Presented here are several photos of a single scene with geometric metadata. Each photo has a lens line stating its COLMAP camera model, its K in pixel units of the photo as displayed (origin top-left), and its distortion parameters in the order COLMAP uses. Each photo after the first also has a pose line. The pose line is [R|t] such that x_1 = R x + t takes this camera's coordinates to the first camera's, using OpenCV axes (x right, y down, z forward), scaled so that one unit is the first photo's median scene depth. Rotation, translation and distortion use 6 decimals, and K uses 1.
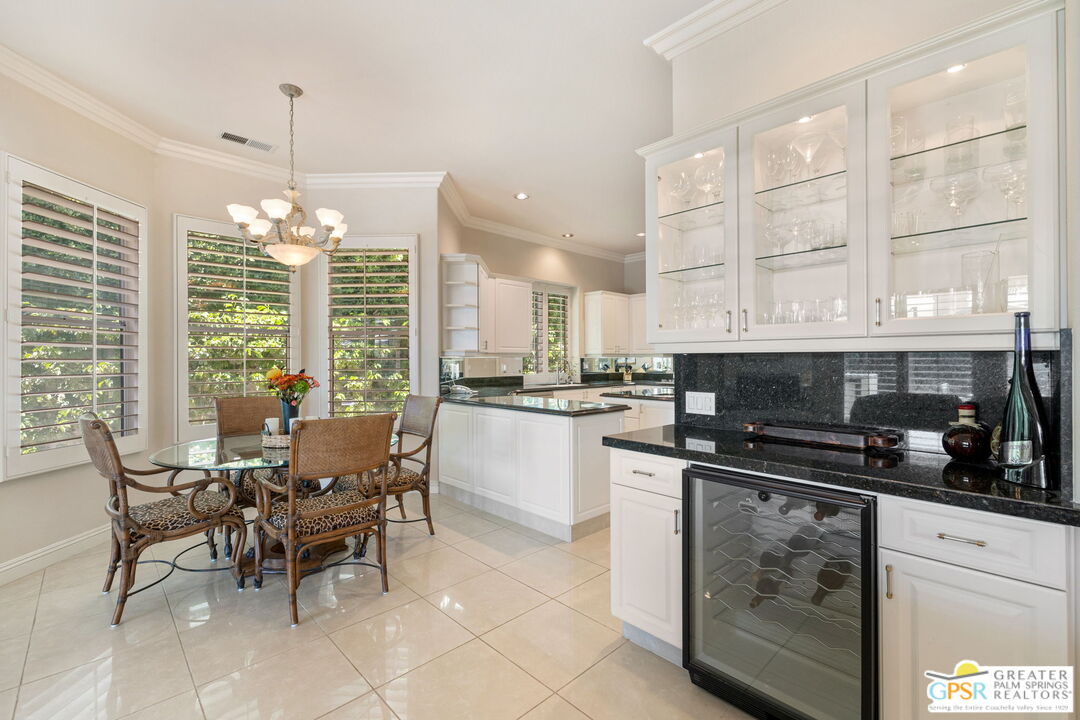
lens RADIAL K [[467.7, 0, 539.2], [0, 467.7, 362.8], [0, 0, 1]] dist [0.005961, -0.000956]
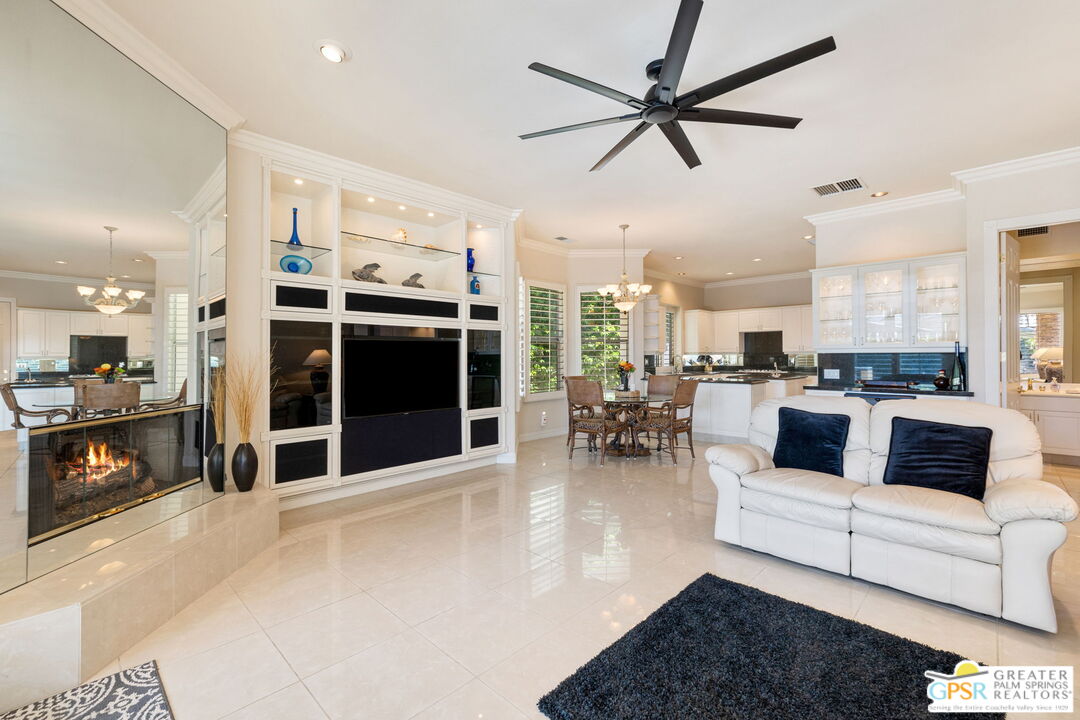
lens RADIAL K [[467.7, 0, 540.9], [0, 467.7, 360.8], [0, 0, 1]] dist [0.005961, -0.000956]
pose [[0.999010, -0.003812, 0.044315, -1.051211], [0.003787, 0.999993, 0.000647, 0.010341], [-0.044317, -0.000479, 0.999017, -1.112308]]
